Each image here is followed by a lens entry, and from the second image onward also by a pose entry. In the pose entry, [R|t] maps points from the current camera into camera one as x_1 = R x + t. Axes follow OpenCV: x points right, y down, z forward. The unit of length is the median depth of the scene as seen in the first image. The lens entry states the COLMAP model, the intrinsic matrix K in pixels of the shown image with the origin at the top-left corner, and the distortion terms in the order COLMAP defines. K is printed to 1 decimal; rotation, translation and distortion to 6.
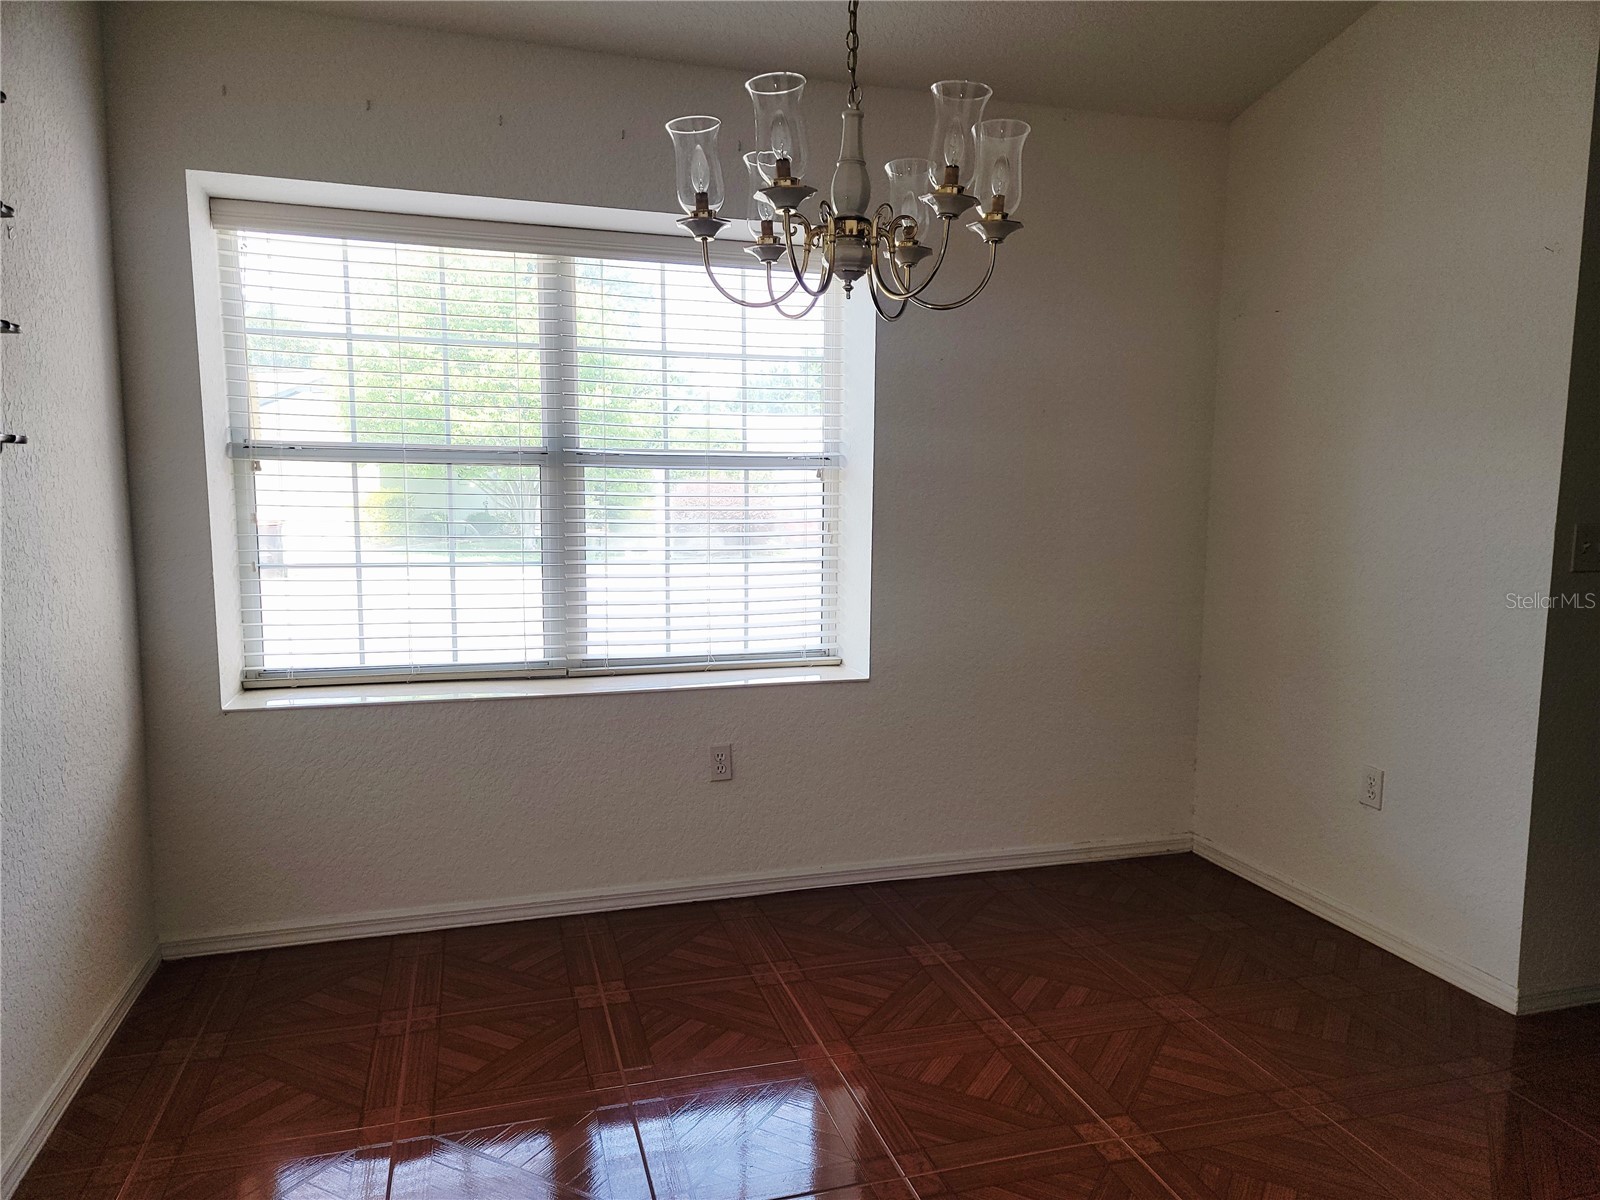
lens RADIAL K [[1070.9, 0, 800.6], [0, 1070.9, 592.8], [0, 0, 1]] dist [0.000415, -0.000338]
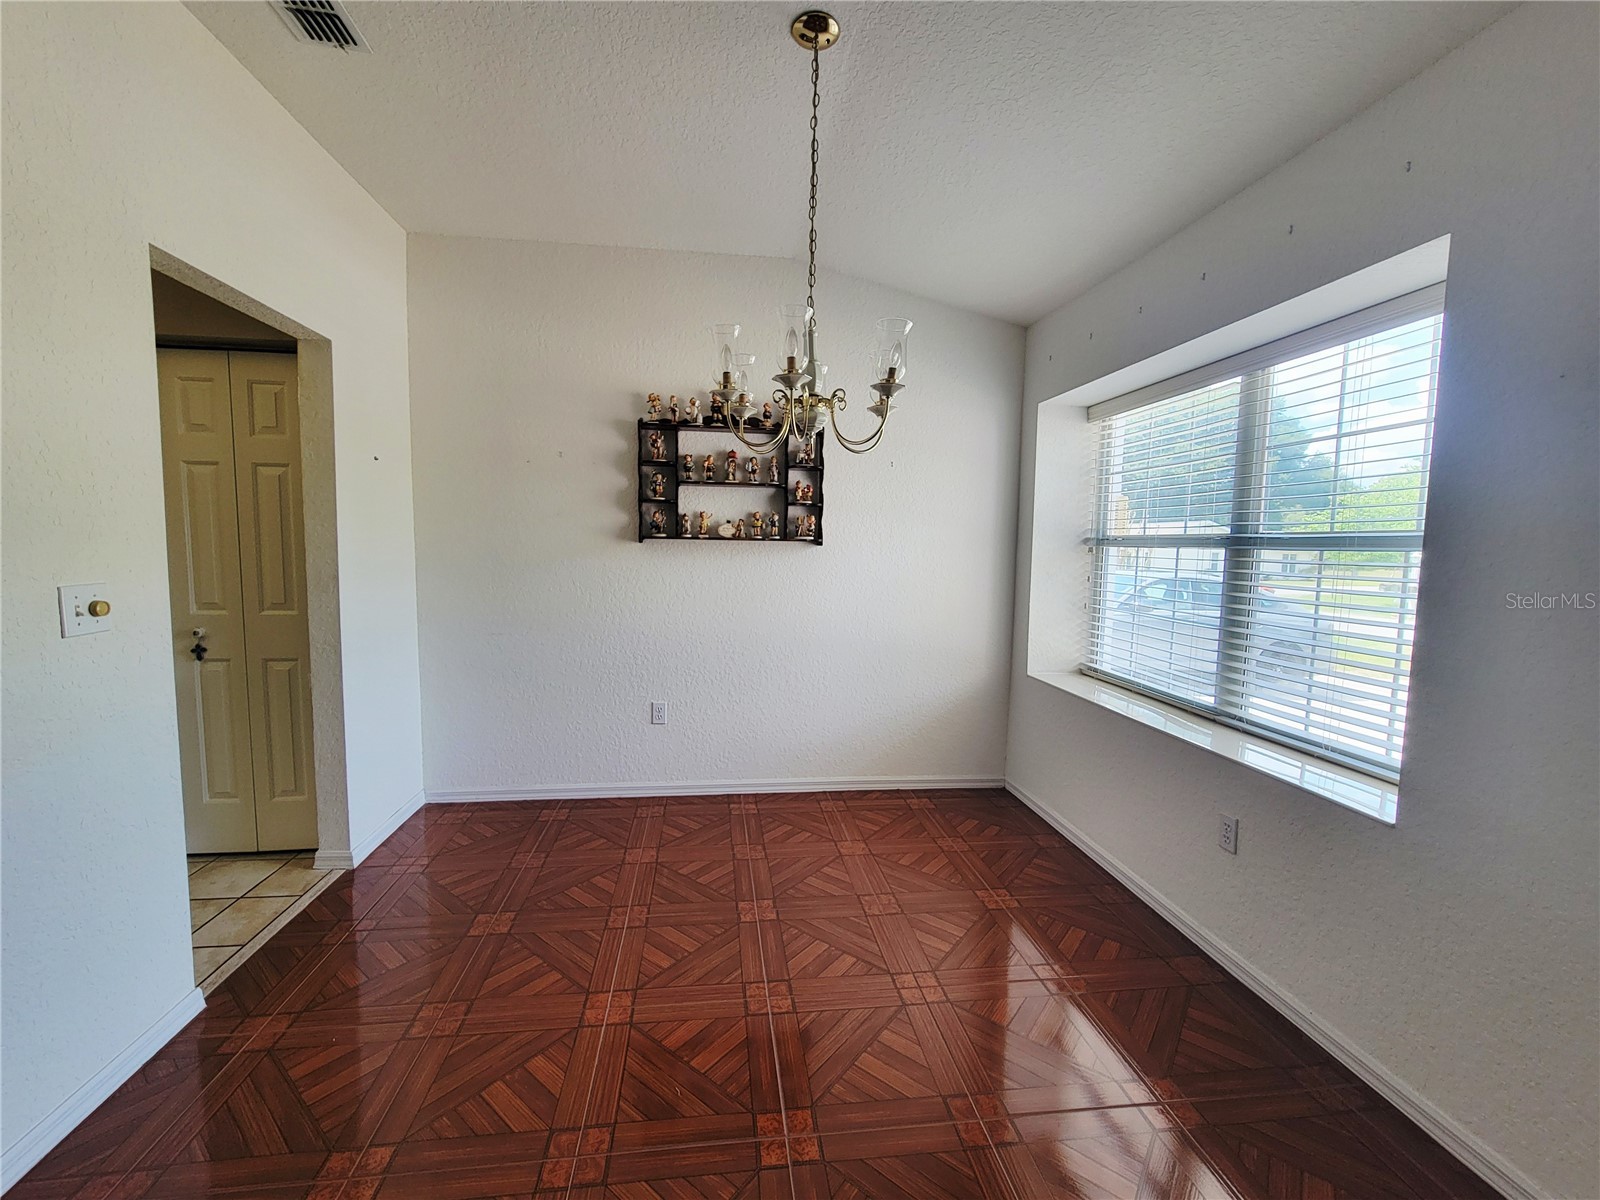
lens RADIAL K [[656.5, 0, 790.1], [0, 656.5, 597.3], [0, 0, 1]] dist [-0.001015, 0.000098]
pose [[-0.189665, 0.055808, -0.980262, 0.583712], [-0.128415, 0.988398, 0.081118, -0.059885], [0.973415, 0.141265, -0.180297, 0.648594]]
